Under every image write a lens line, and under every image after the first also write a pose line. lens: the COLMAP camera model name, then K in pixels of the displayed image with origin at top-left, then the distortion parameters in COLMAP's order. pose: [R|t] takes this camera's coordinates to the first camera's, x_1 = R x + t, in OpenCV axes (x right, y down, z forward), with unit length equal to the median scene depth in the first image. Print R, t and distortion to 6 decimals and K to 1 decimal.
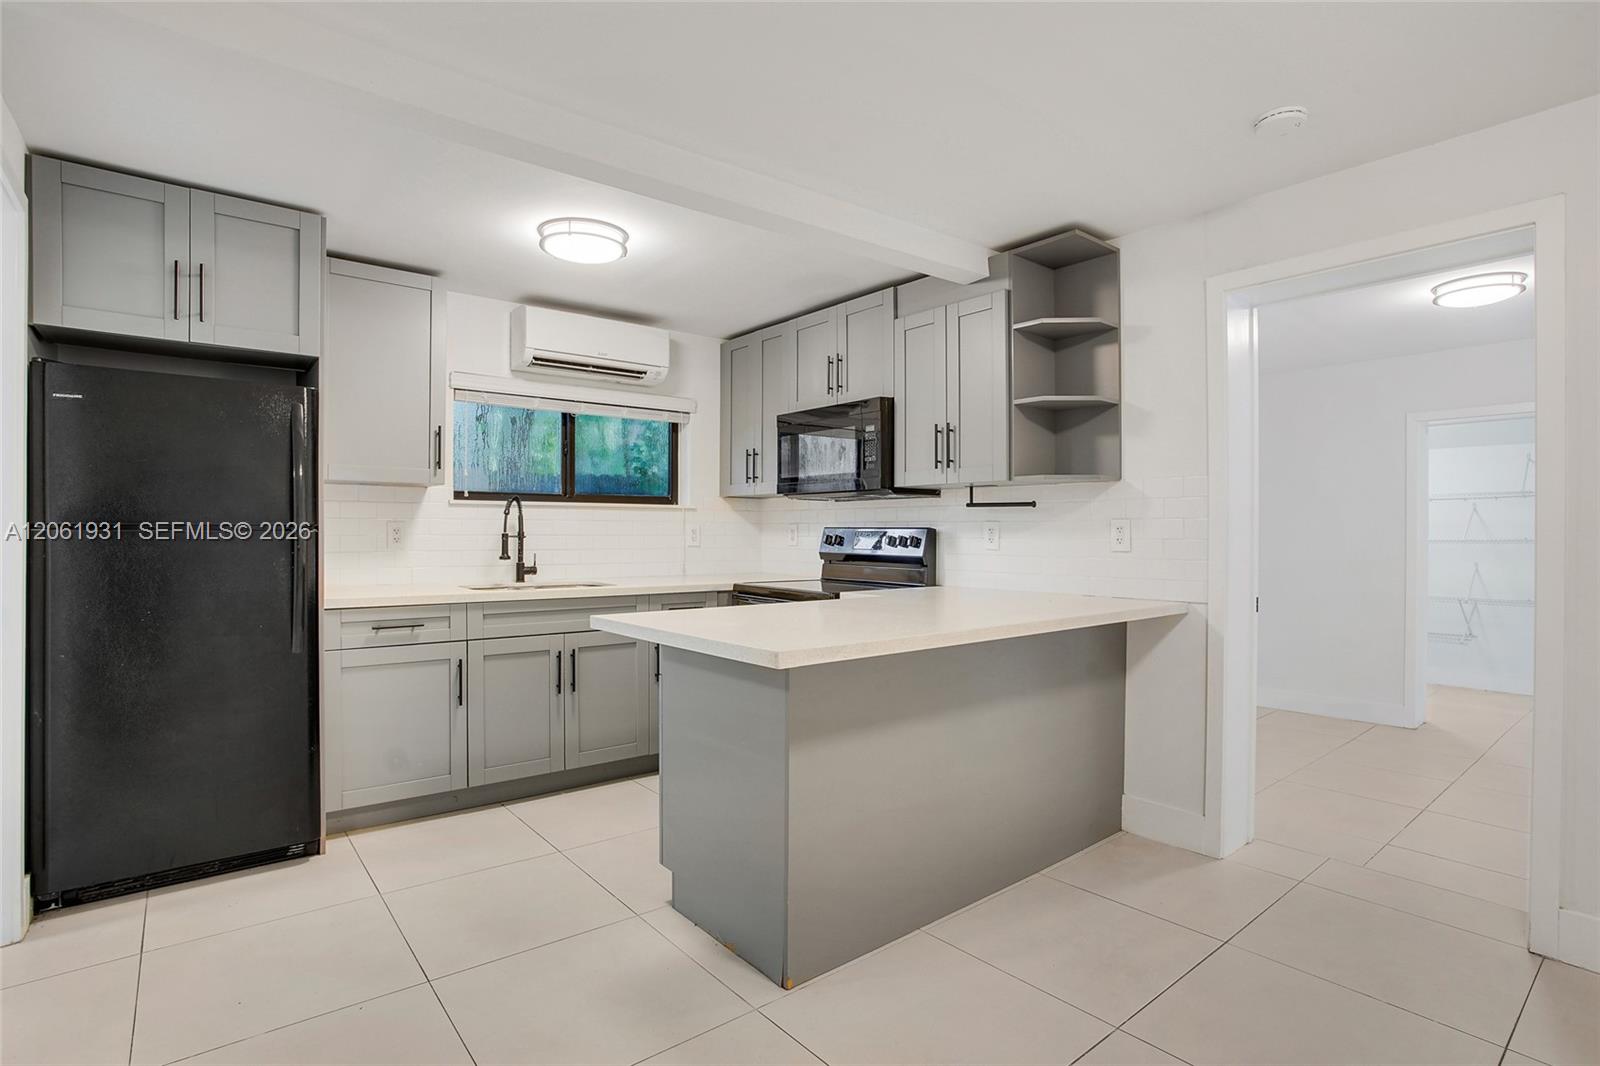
lens RADIAL K [[791.1, 0, 800.1], [0, 791.1, 536.7], [0, 0, 1]] dist [-0.063683, 0.020880]
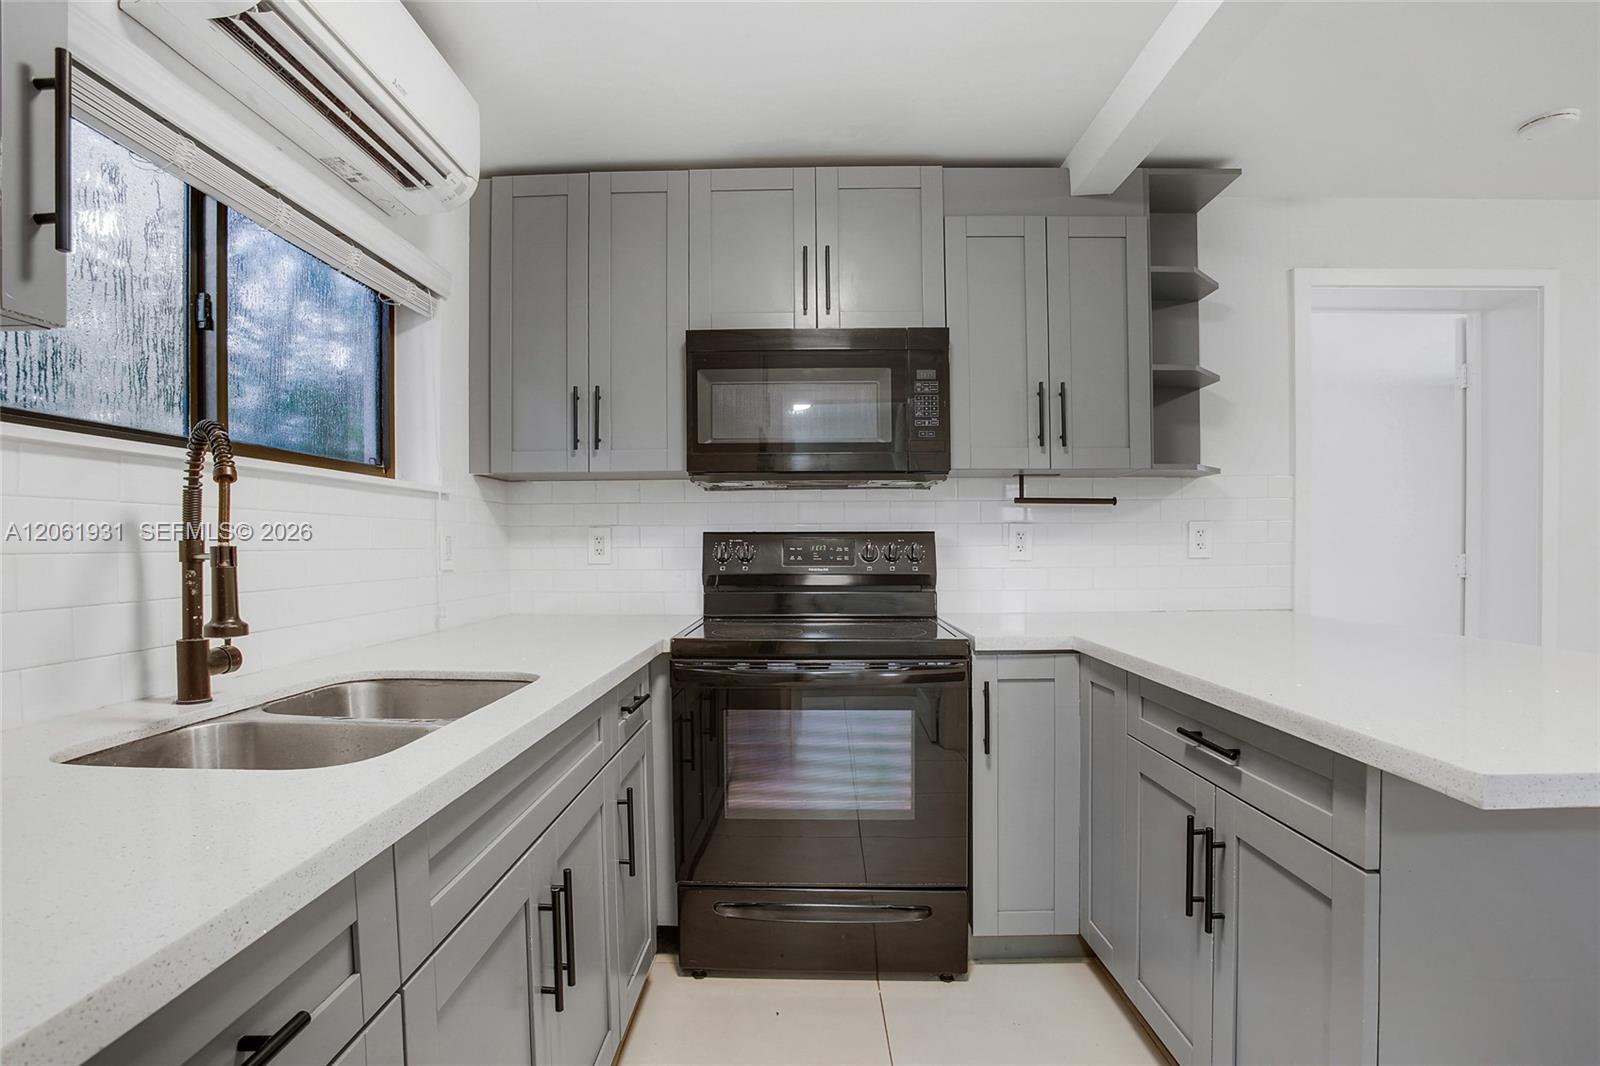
lens RADIAL K [[781.3, 0, 768.2], [0, 781.3, 564.2], [0, 0, 1]] dist [-0.061909, 0.002045]
pose [[0.659182, -0.027662, 0.751474, -0.519949], [0.012656, 0.999590, 0.025693, -0.002278], [-0.751877, -0.007426, 0.659262, 0.753209]]
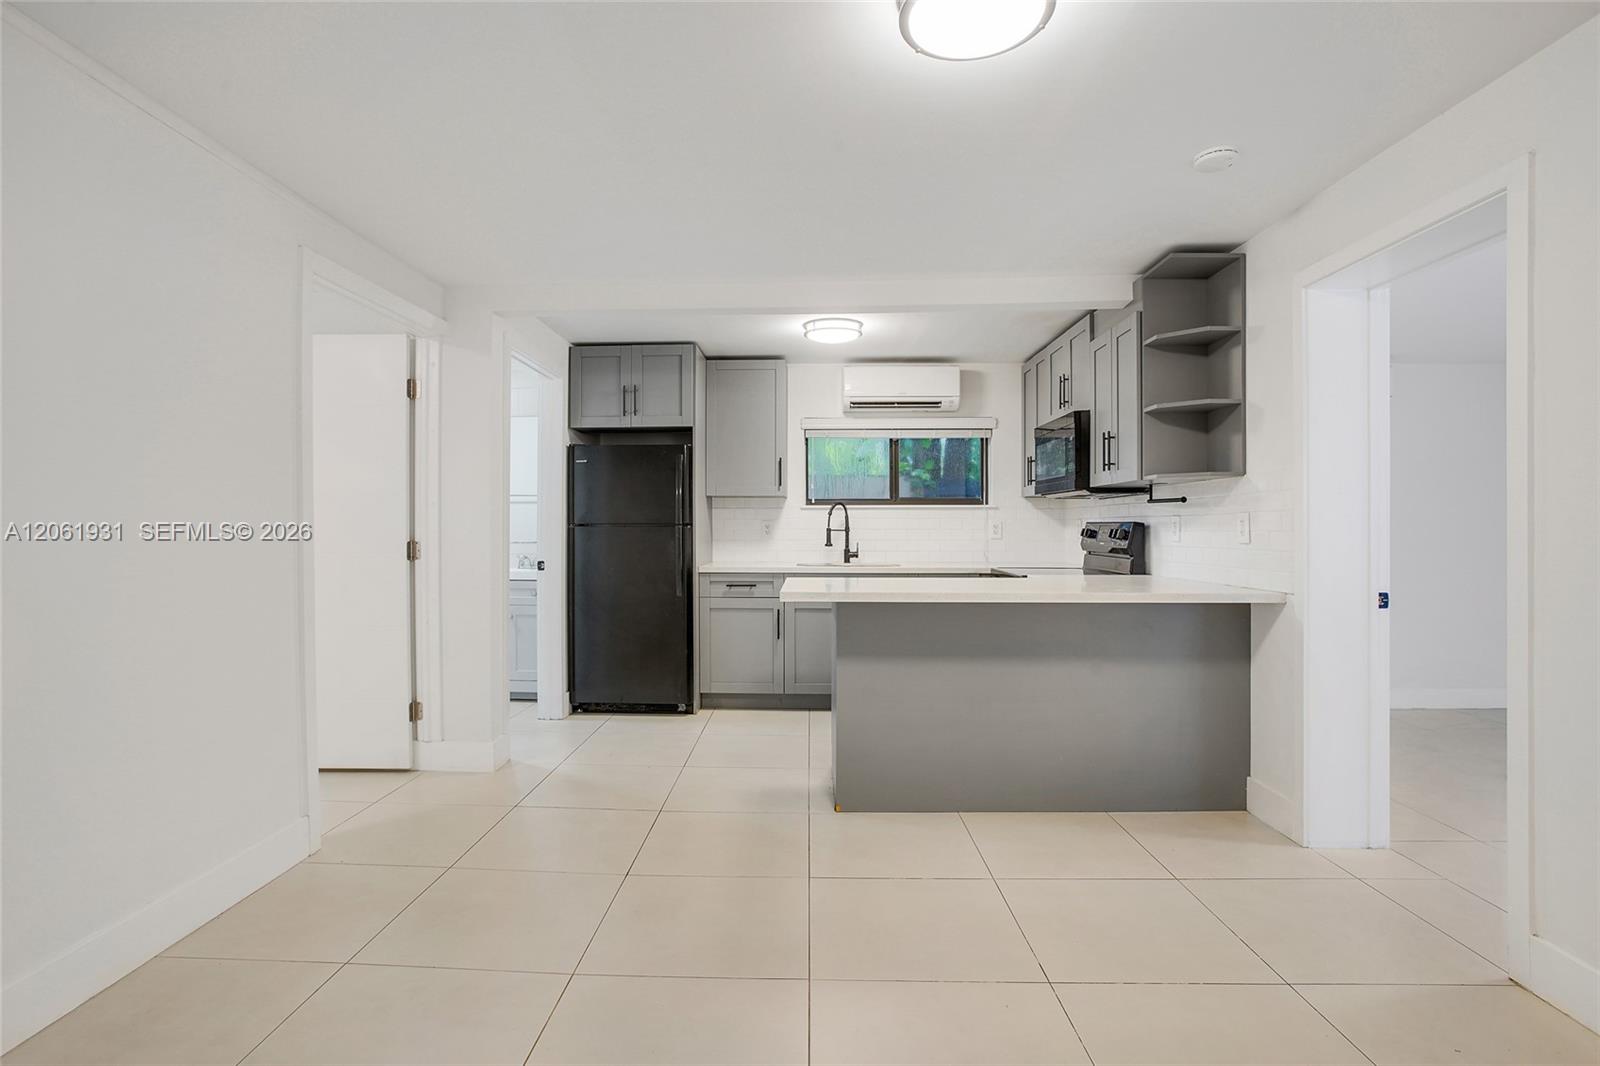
lens RADIAL K [[791.1, 0, 787.4], [0, 791.1, 533.9], [0, 0, 1]] dist [-0.063683, 0.020880]
pose [[0.759860, 0.001106, -0.650085, 0.583737], [-0.000902, 0.999999, 0.000647, 0.006120], [0.650086, 0.000095, 0.759861, -0.177799]]
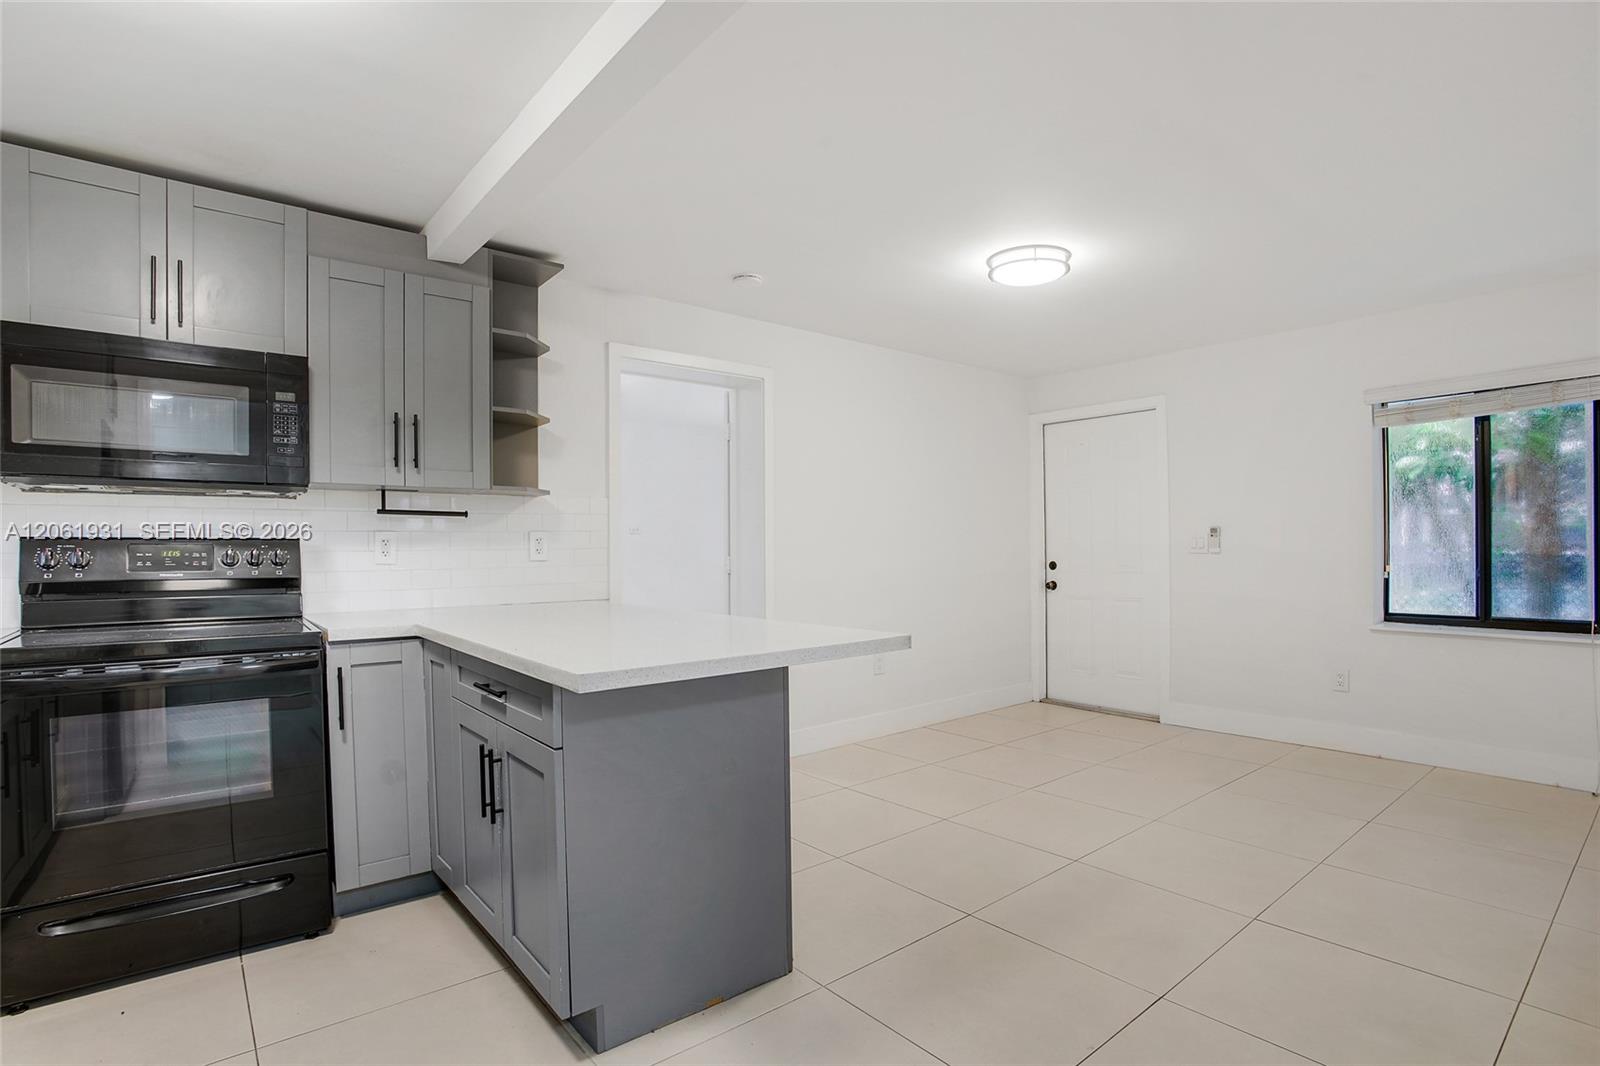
lens RADIAL K [[791.1, 0, 765.2], [0, 791.1, 555.0], [0, 0, 1]] dist [-0.063683, 0.020880]
pose [[0.027249, -0.014979, 0.999516, -0.653861], [0.008913, 0.999852, 0.014741, -0.002440], [-0.999589, 0.008507, 0.027378, 0.611775]]
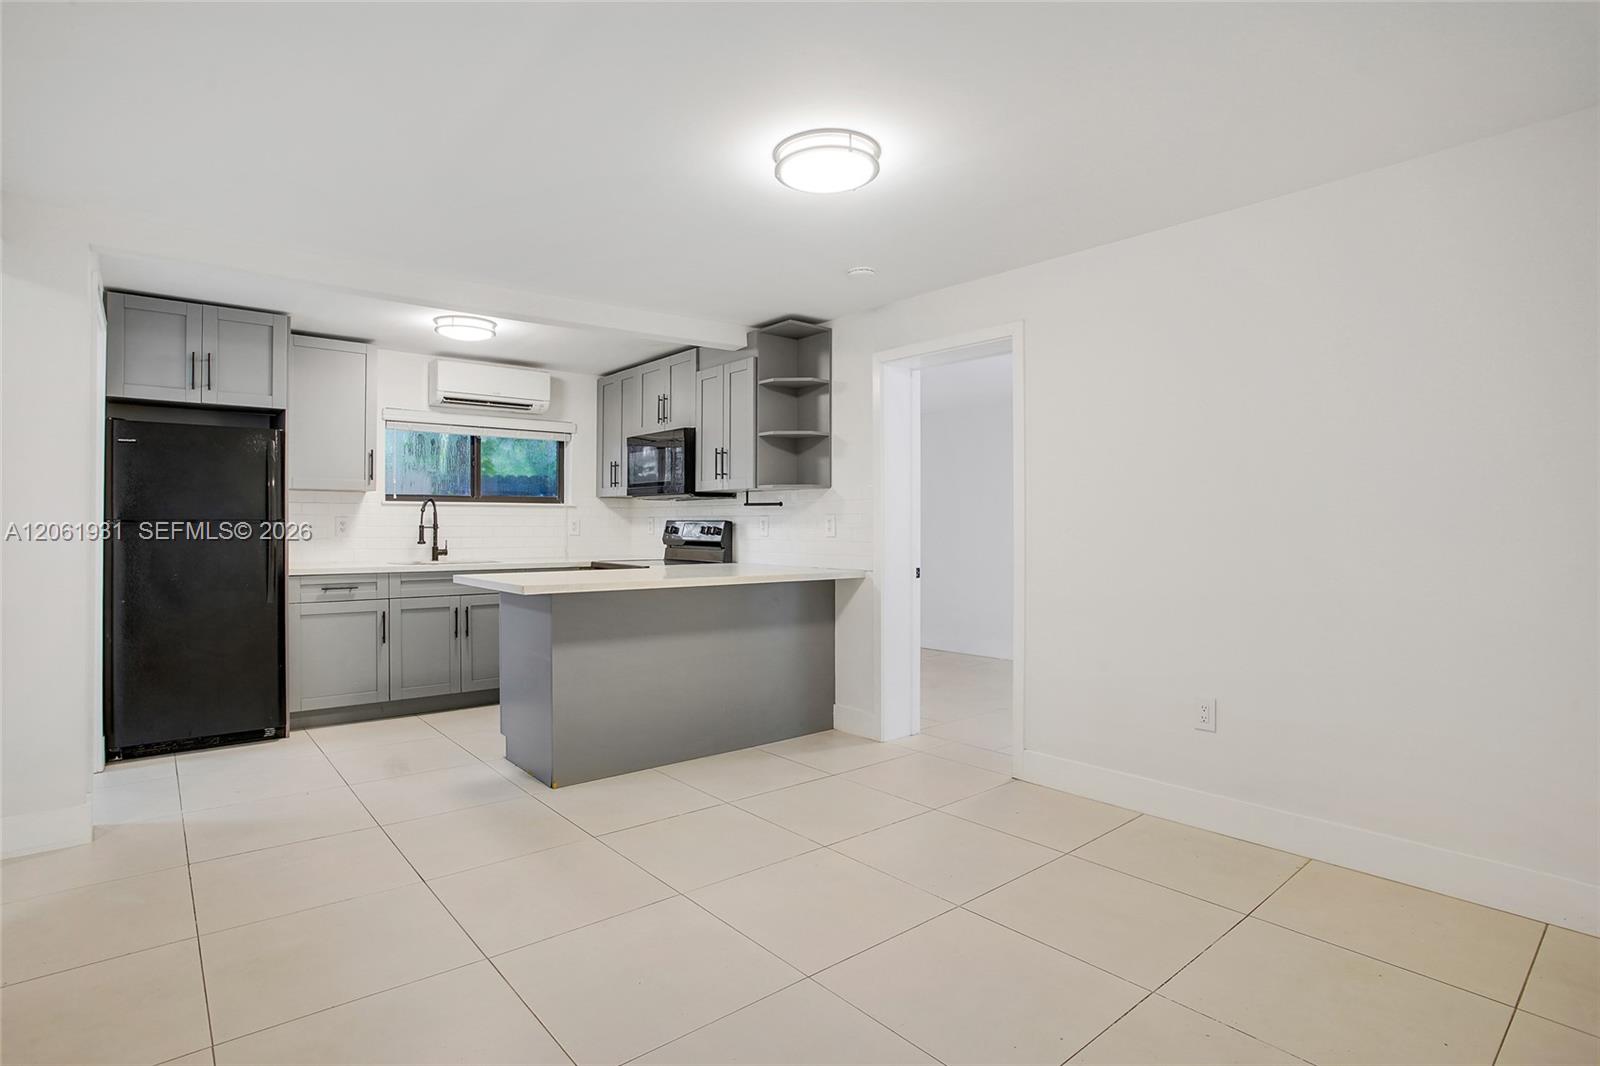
lens RADIAL K [[791.1, 0, 790.2], [0, 791.1, 526.3], [0, 0, 1]] dist [-0.063683, 0.020880]
pose [[0.999912, -0.001957, 0.013101, 0.296056], [0.002007, 0.999991, -0.003823, 0.005025], [-0.013094, 0.003849, 0.999907, -0.449393]]
